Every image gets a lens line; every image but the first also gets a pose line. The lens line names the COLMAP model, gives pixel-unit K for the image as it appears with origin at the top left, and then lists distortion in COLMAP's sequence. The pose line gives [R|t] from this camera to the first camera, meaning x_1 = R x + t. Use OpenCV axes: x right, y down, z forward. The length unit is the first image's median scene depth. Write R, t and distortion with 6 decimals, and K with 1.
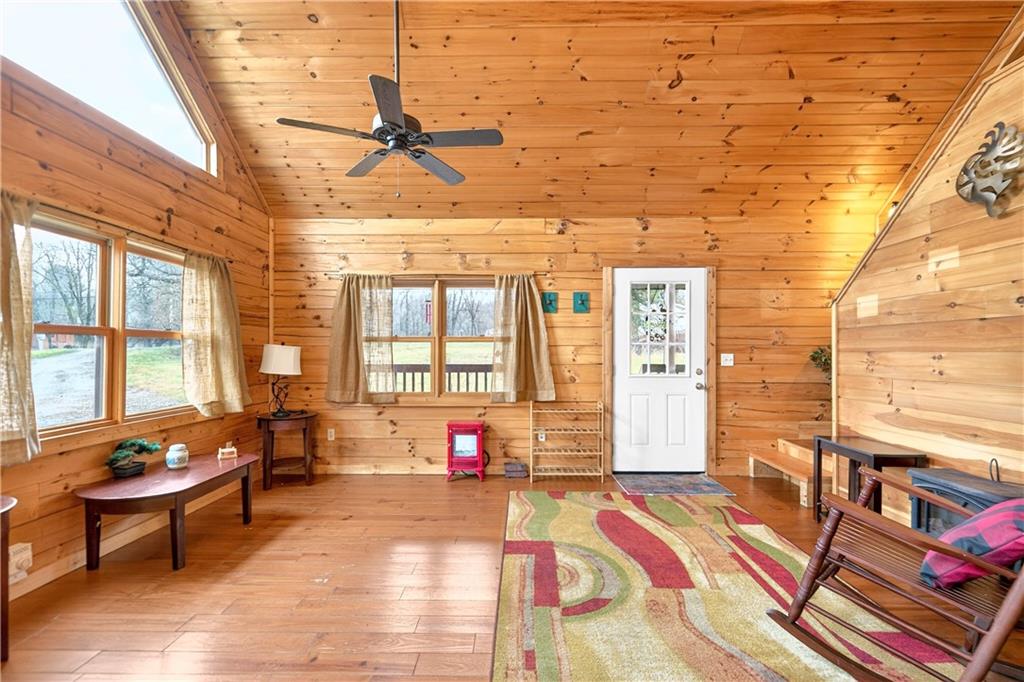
lens RADIAL K [[460.5, 0, 513.4], [0, 460.5, 353.1], [0, 0, 1]] dist [-0.000062, -0.000256]
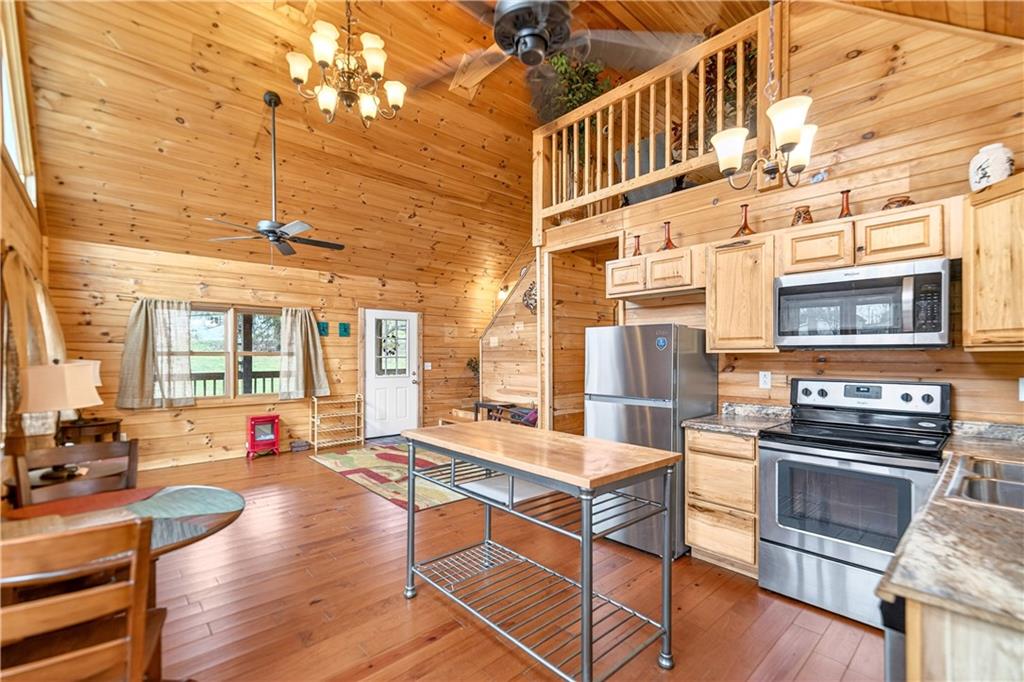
lens RADIAL K [[446.1, 0, 516.3], [0, 446.1, 358.6], [0, 0, 1]] dist [-0.000966, -0.000161]
pose [[0.730332, -0.005296, 0.683072, -0.445605], [0.002050, 0.999982, 0.005562, -0.022203], [-0.683090, -0.002662, 0.730330, -0.462498]]
